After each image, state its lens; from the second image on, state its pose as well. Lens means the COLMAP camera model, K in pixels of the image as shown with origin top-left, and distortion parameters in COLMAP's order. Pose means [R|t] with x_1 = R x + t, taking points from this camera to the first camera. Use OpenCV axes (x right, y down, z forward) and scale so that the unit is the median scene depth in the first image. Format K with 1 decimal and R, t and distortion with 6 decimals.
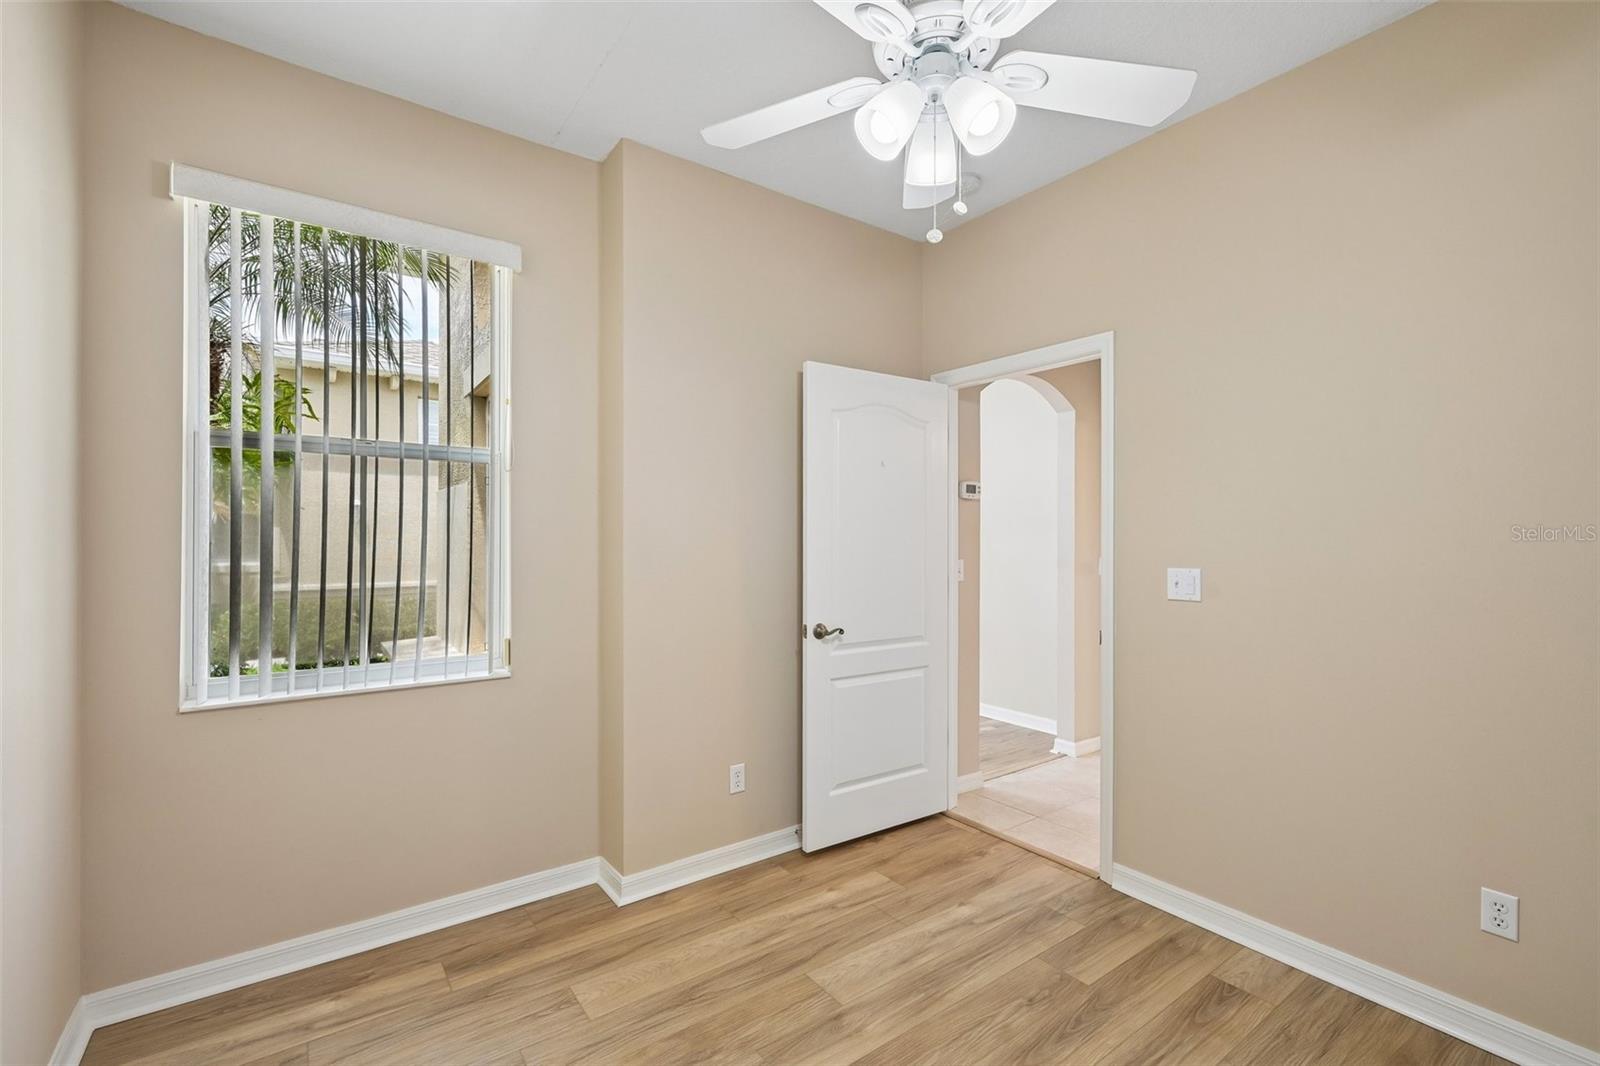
lens RADIAL K [[701.8, 0, 801.9], [0, 701.8, 536.0], [0, 0, 1]] dist [-0.000294, 0.000027]
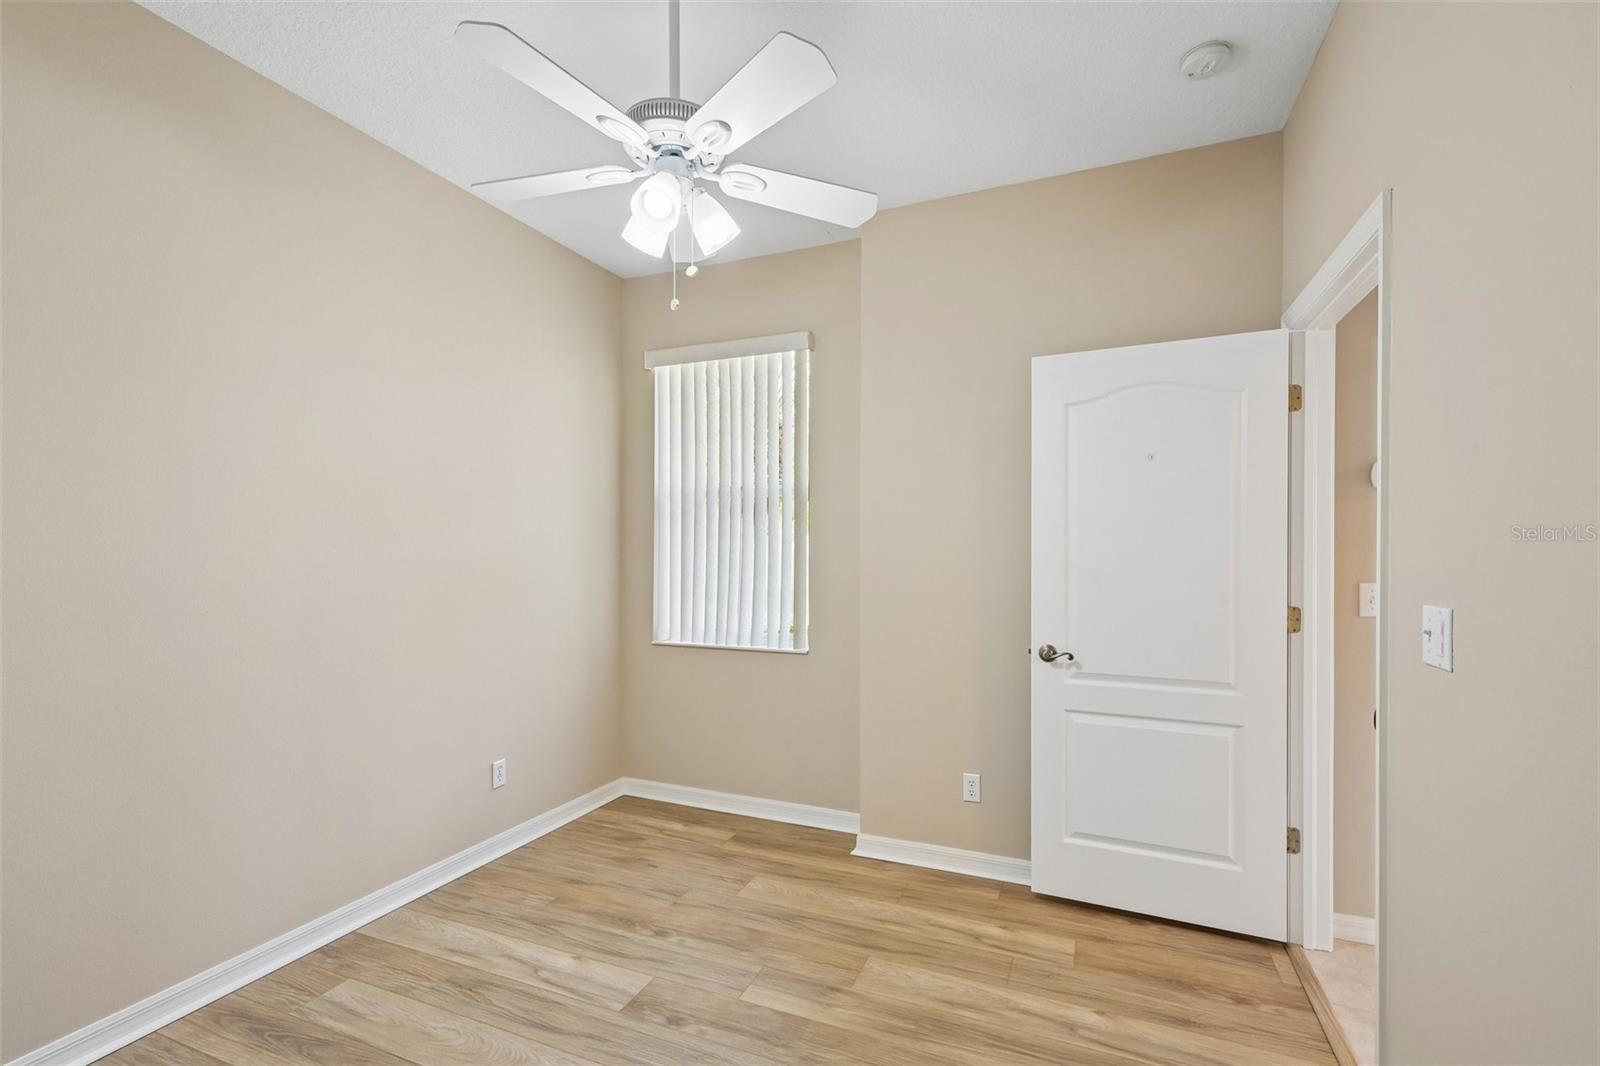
lens RADIAL K [[700.7, 0, 799.2], [0, 700.7, 550.7], [0, 0, 1]] dist [0.010748, 0.000055]
pose [[0.513681, -0.000398, -0.857981, 0.762692], [0.000375, 1.000000, -0.000239, 0.004503], [0.857981, -0.000199, 0.513681, 0.312221]]
